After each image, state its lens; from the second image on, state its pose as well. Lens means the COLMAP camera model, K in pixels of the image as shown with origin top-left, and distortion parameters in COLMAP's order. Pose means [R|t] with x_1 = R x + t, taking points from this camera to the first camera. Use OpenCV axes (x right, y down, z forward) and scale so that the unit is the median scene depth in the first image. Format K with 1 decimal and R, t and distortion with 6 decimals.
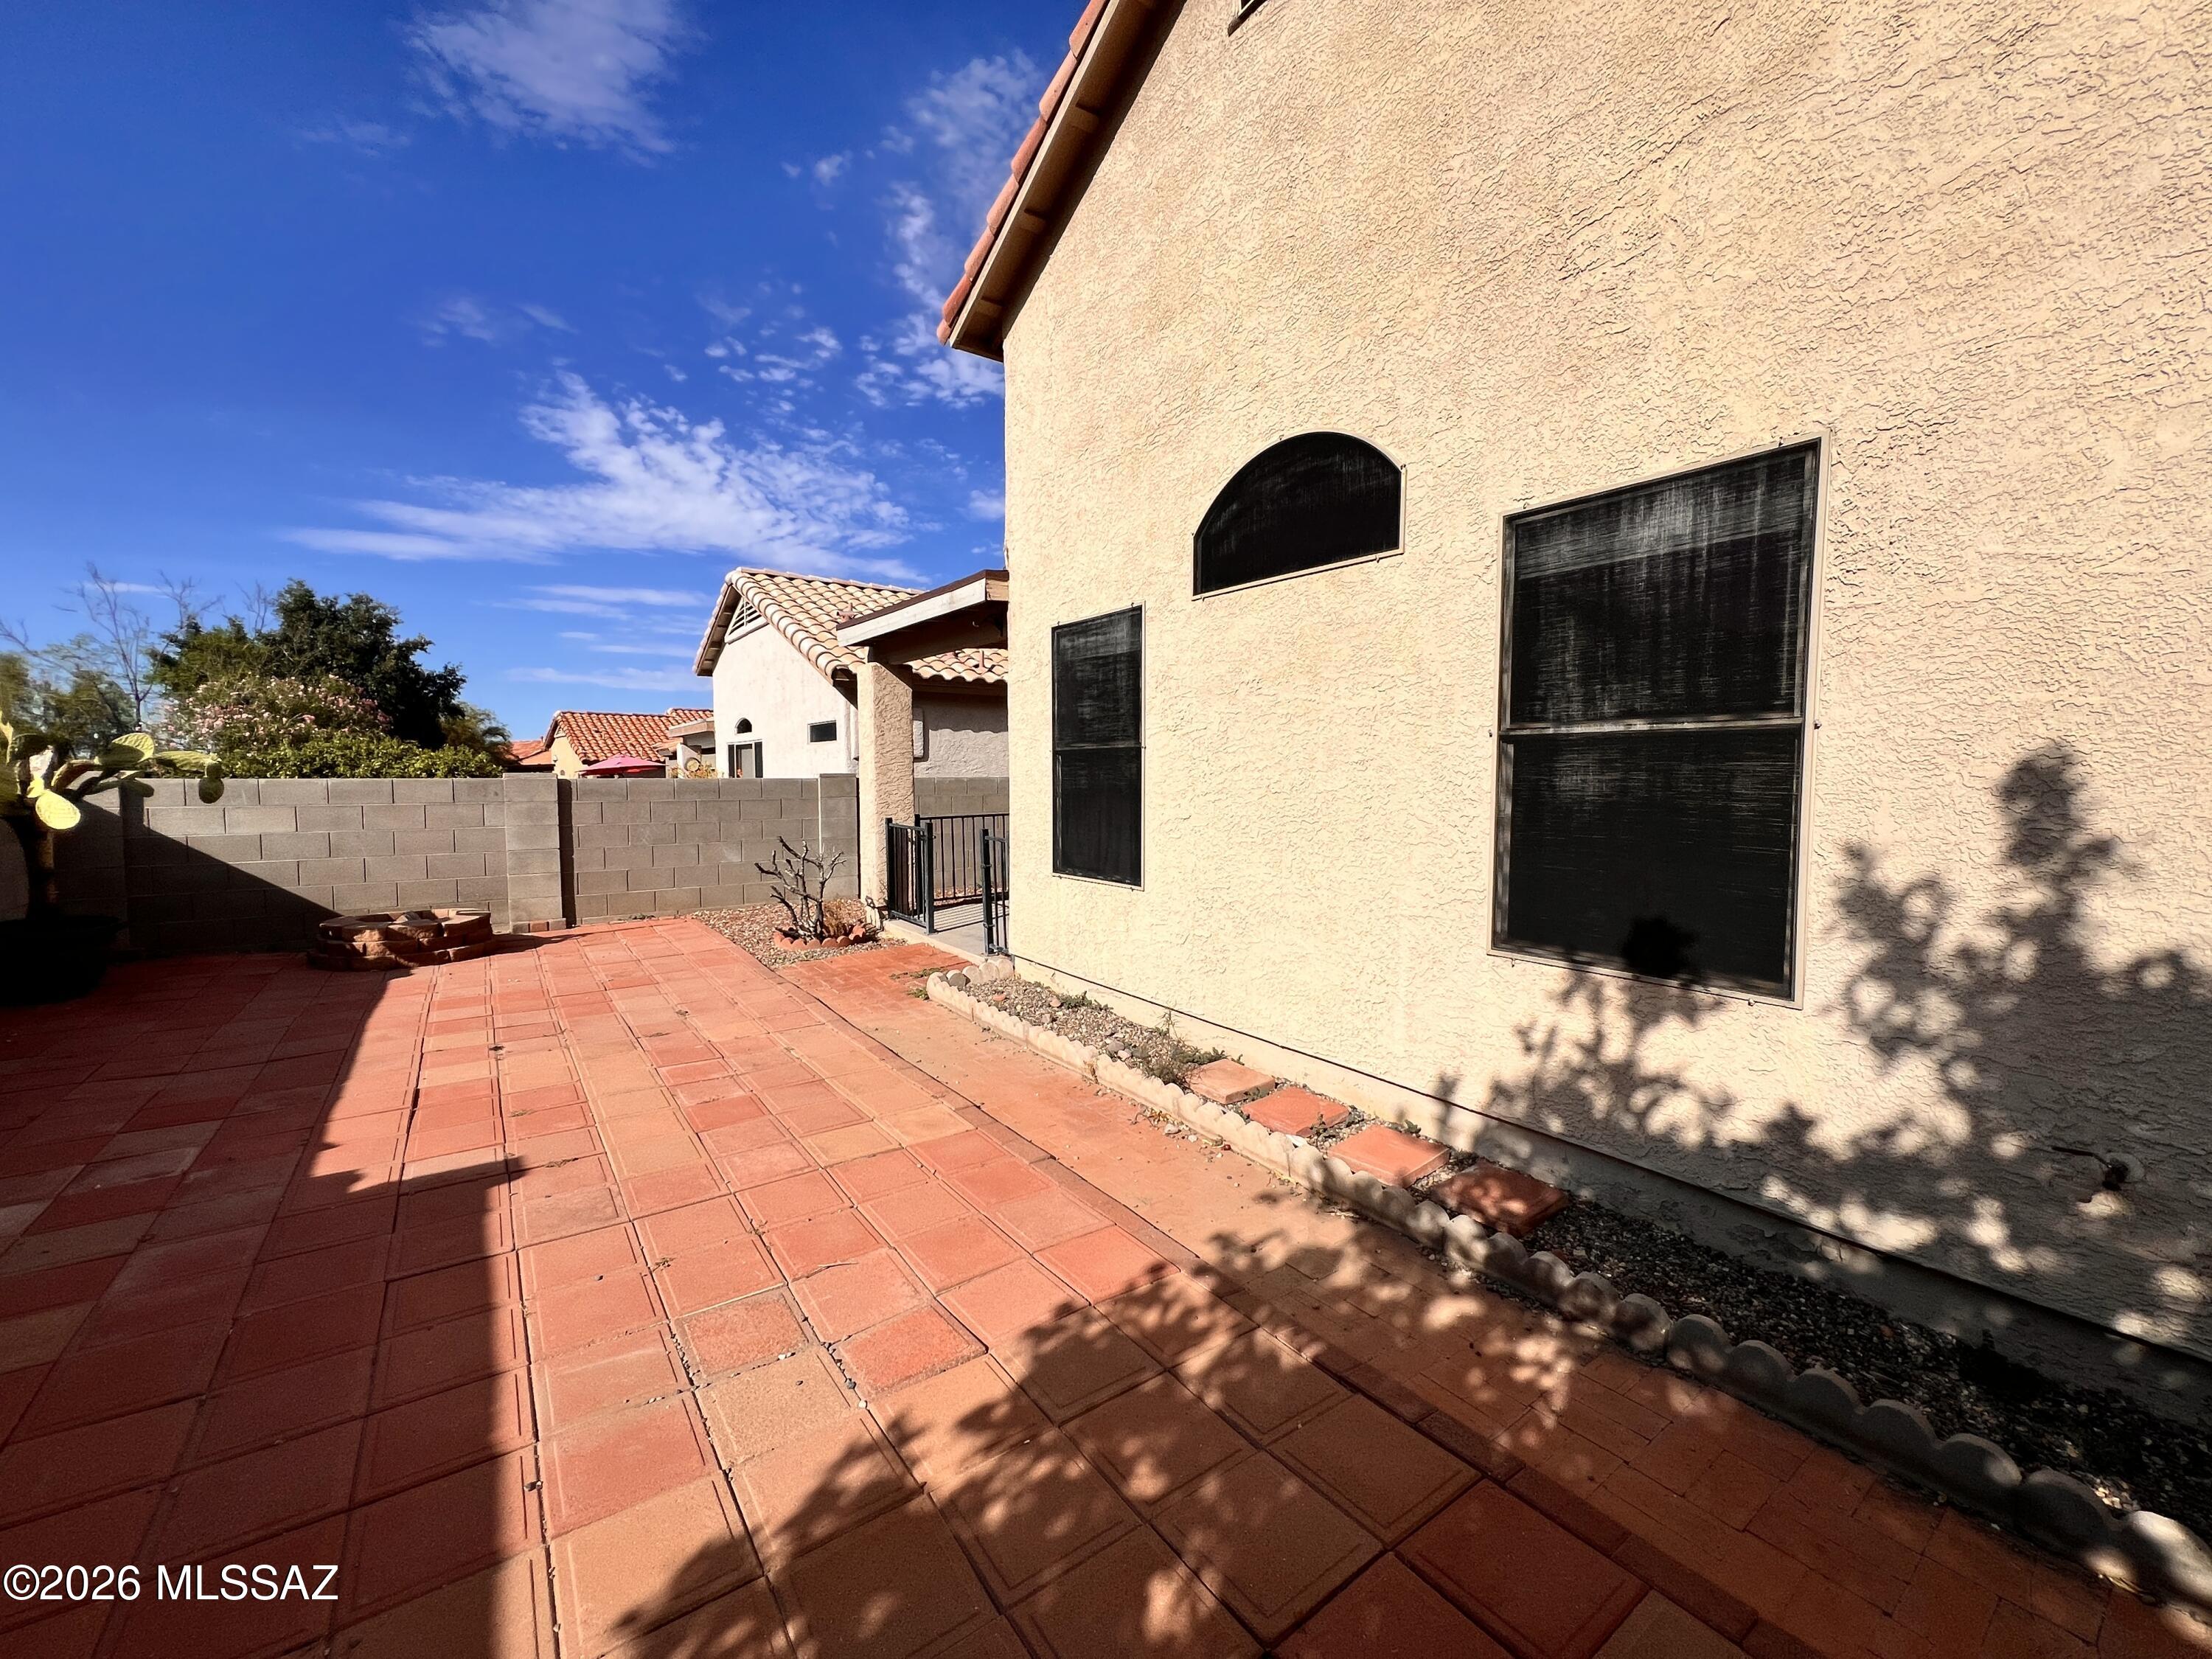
lens RADIAL K [[891.0, 0, 1106.0], [0, 891.0, 829.5], [0, 0, 1]] dist [-0.007621, 0.000009]
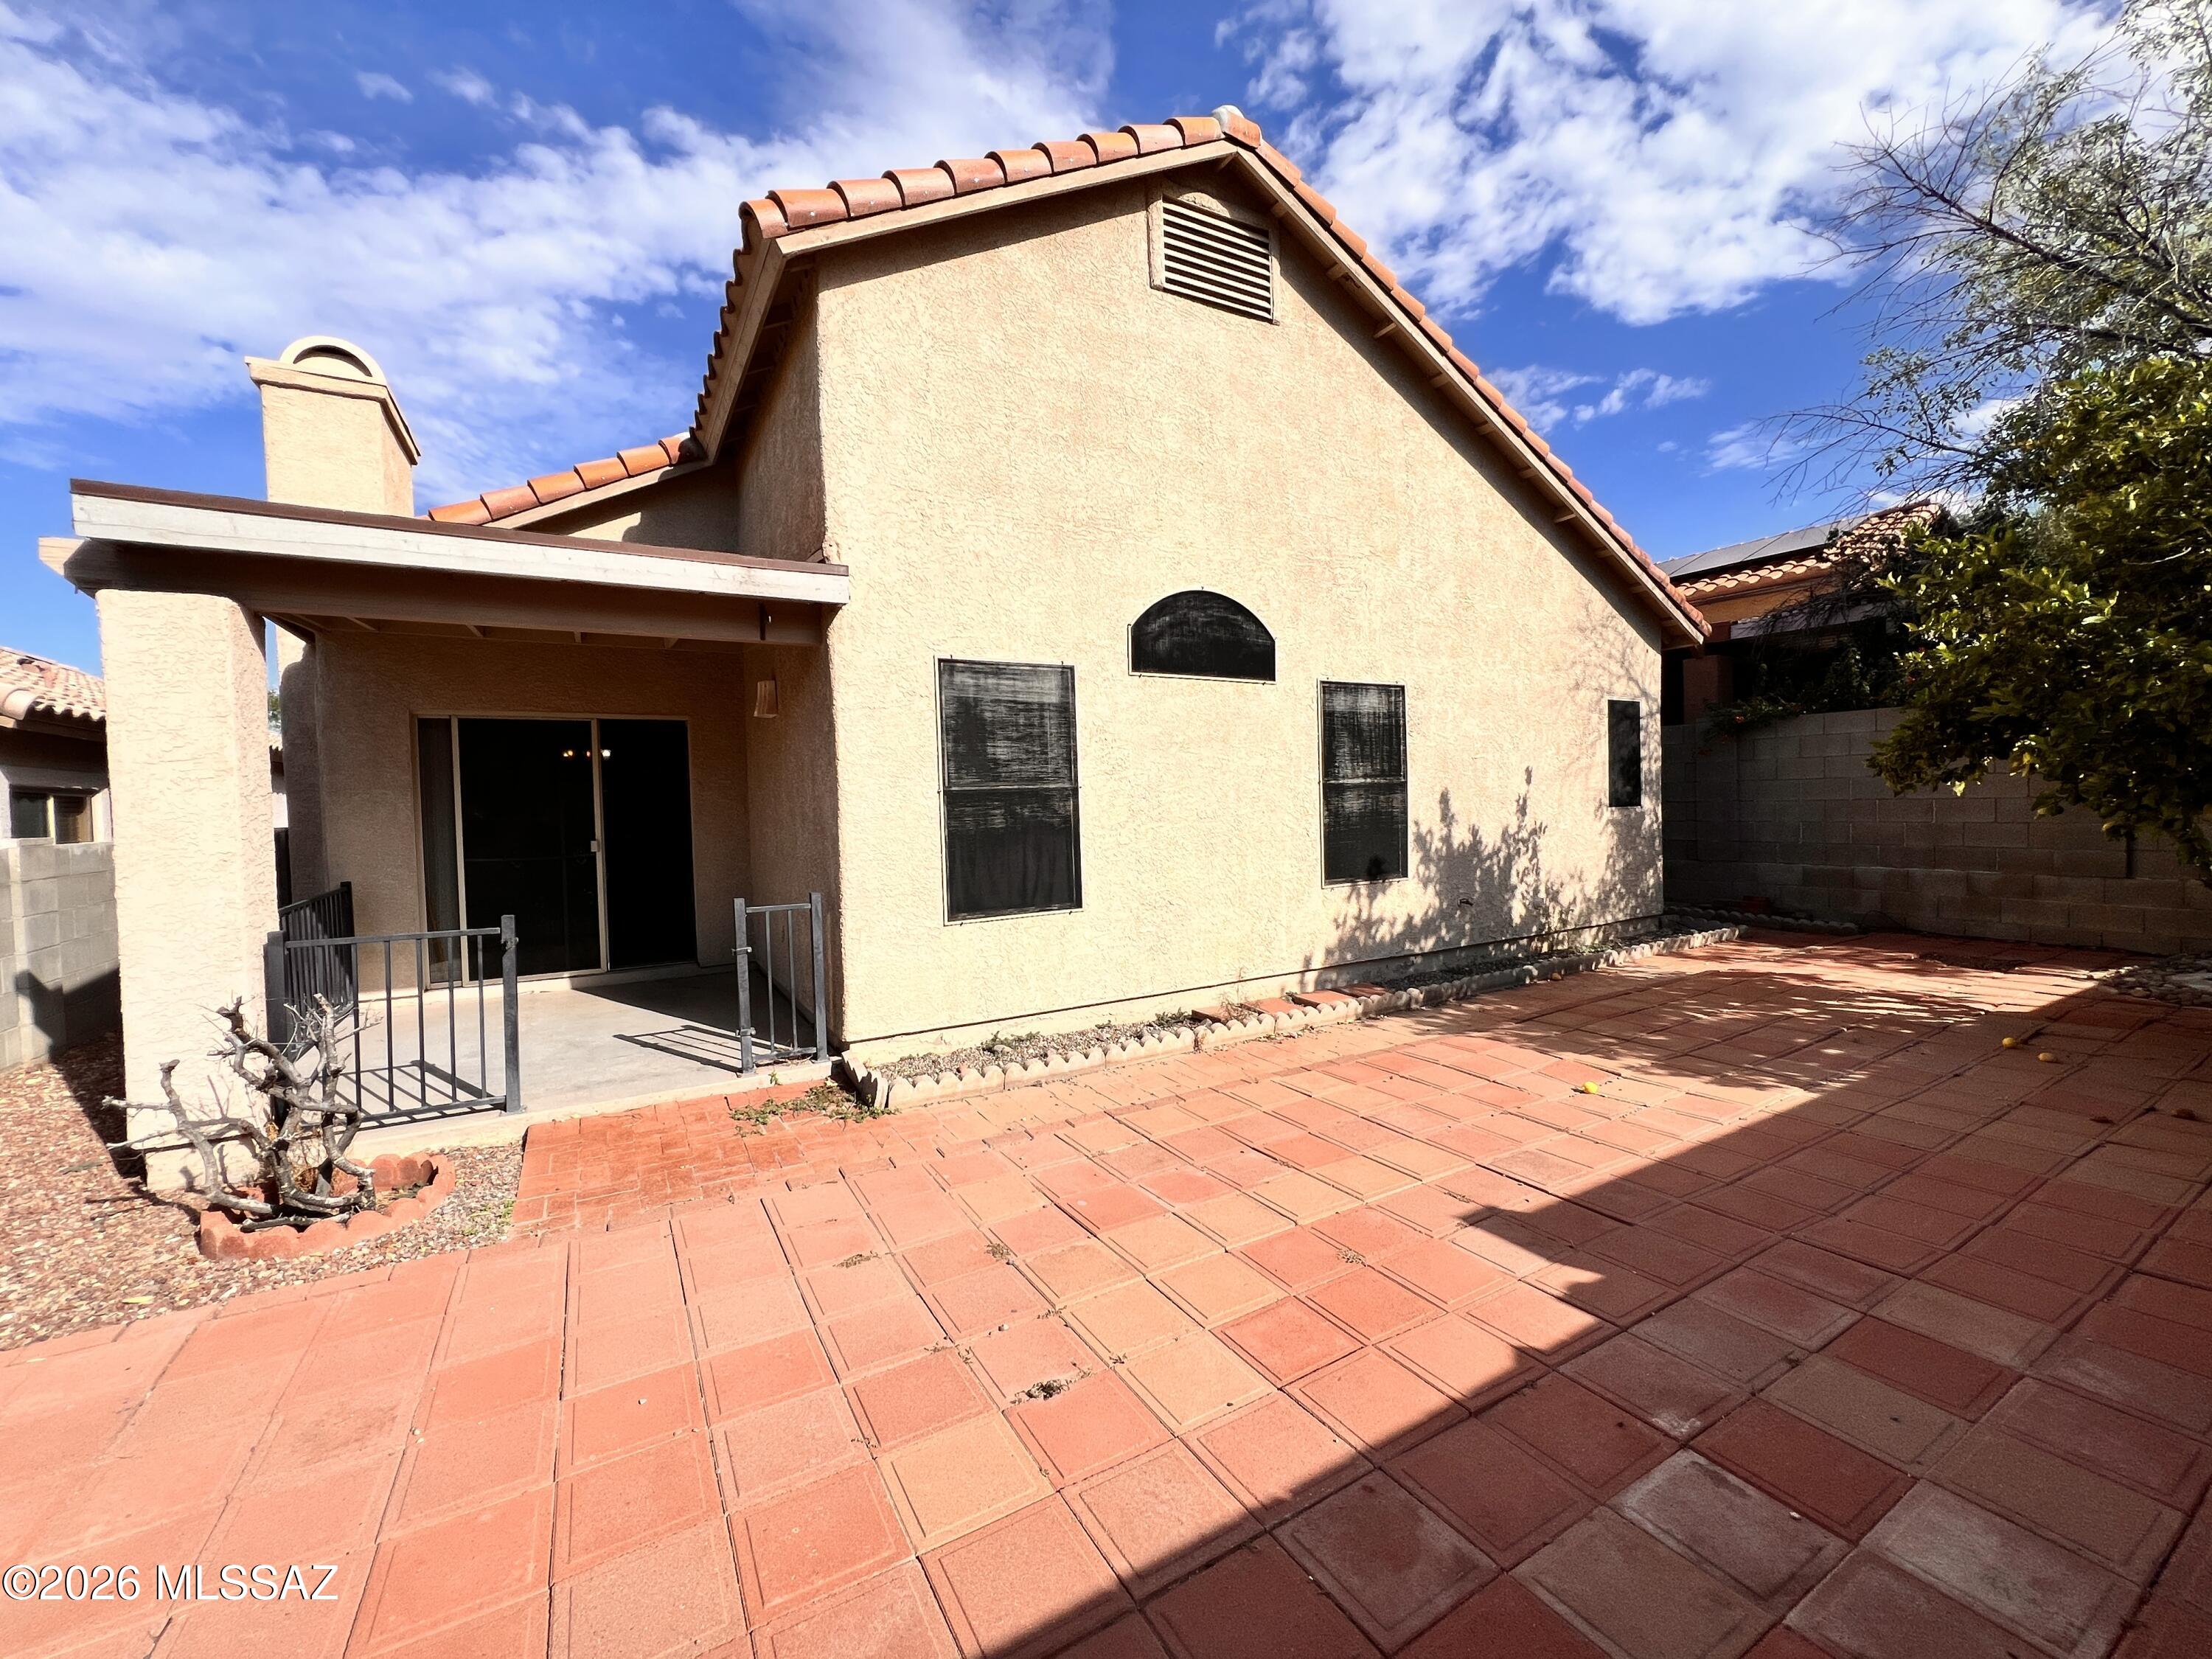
lens RADIAL K [[889.2, 0, 1102.8], [0, 889.2, 826.1], [0, 0, 1]] dist [-0.004374, 0.000807]
pose [[0.095461, -0.033069, 0.994884, -1.828881], [0.092989, 0.995374, 0.024163, -0.110237], [-0.991080, 0.090207, 0.098095, 1.413136]]
